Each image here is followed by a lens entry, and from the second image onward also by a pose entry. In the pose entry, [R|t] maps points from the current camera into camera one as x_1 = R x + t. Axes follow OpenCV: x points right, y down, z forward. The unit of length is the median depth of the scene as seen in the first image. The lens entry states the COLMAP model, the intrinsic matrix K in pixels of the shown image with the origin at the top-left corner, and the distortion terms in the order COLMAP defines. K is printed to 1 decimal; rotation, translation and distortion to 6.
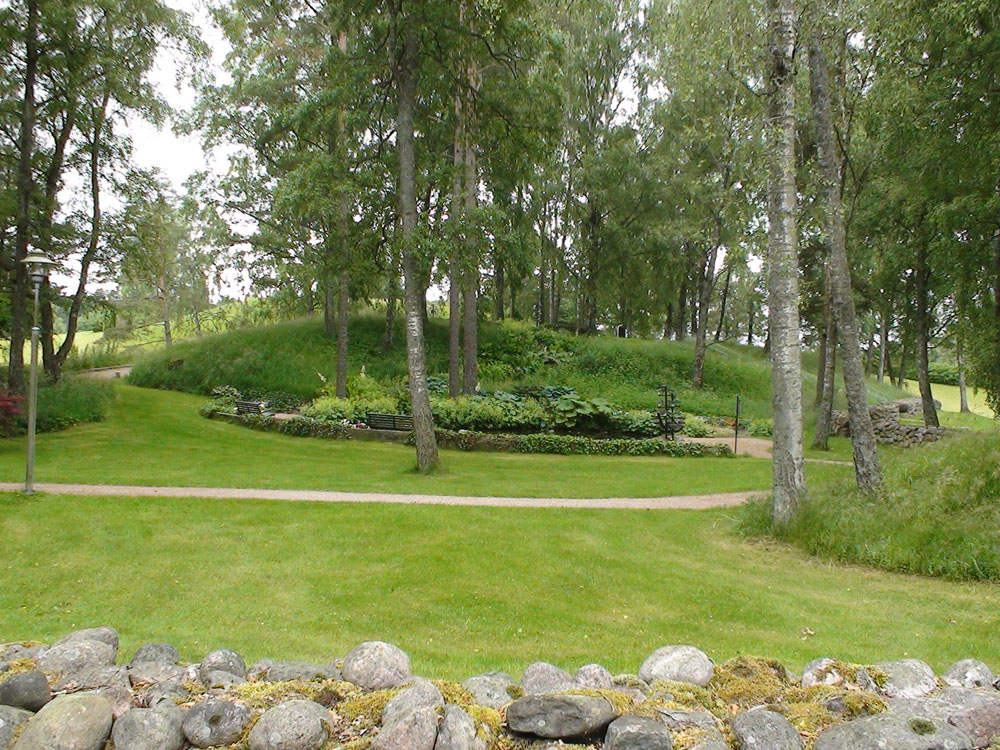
lens RADIAL K [[1126.3, 0, 500.1], [0, 1126.3, 375.1], [0, 0, 1]] dist [0.005534, 0.000000]
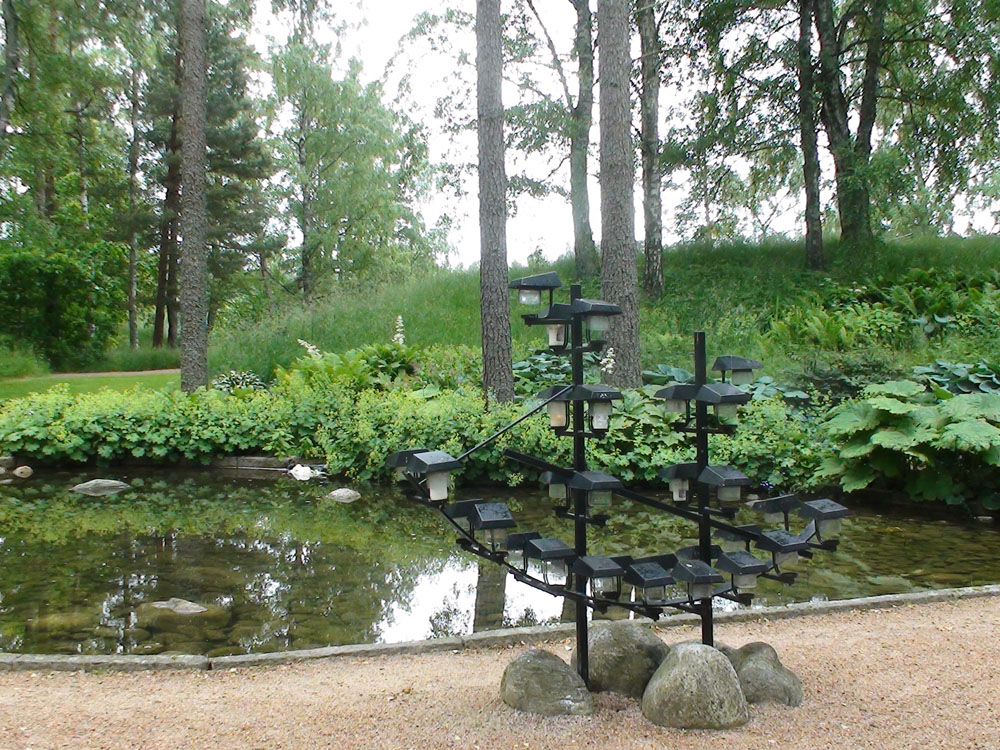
lens RADIAL K [[1126.3, 0, 500.0], [0, 1126.3, 376.2], [0, 0, 1]] dist [0.005534, 0.000000]
pose [[0.754181, -0.007701, -0.656622, 0.185974], [0.012393, 0.999920, 0.002506, 0.013991], [0.656550, -0.010028, 0.754216, 0.717907]]
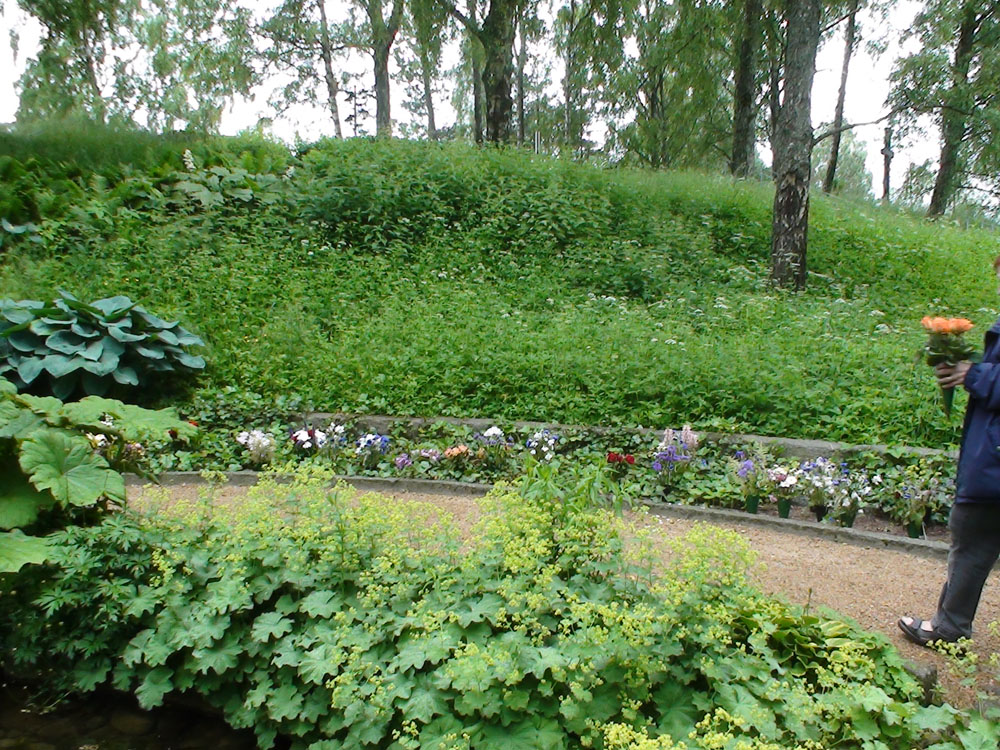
lens RADIAL K [[1126.3, 0, 498.3], [0, 1126.3, 375.5], [0, 0, 1]] dist [0.005534, 0.000000]
pose [[0.997993, -0.031953, -0.054678, 0.155260], [0.036013, 0.996536, 0.074954, 0.013921], [0.052094, -0.076773, 0.995687, 0.899346]]
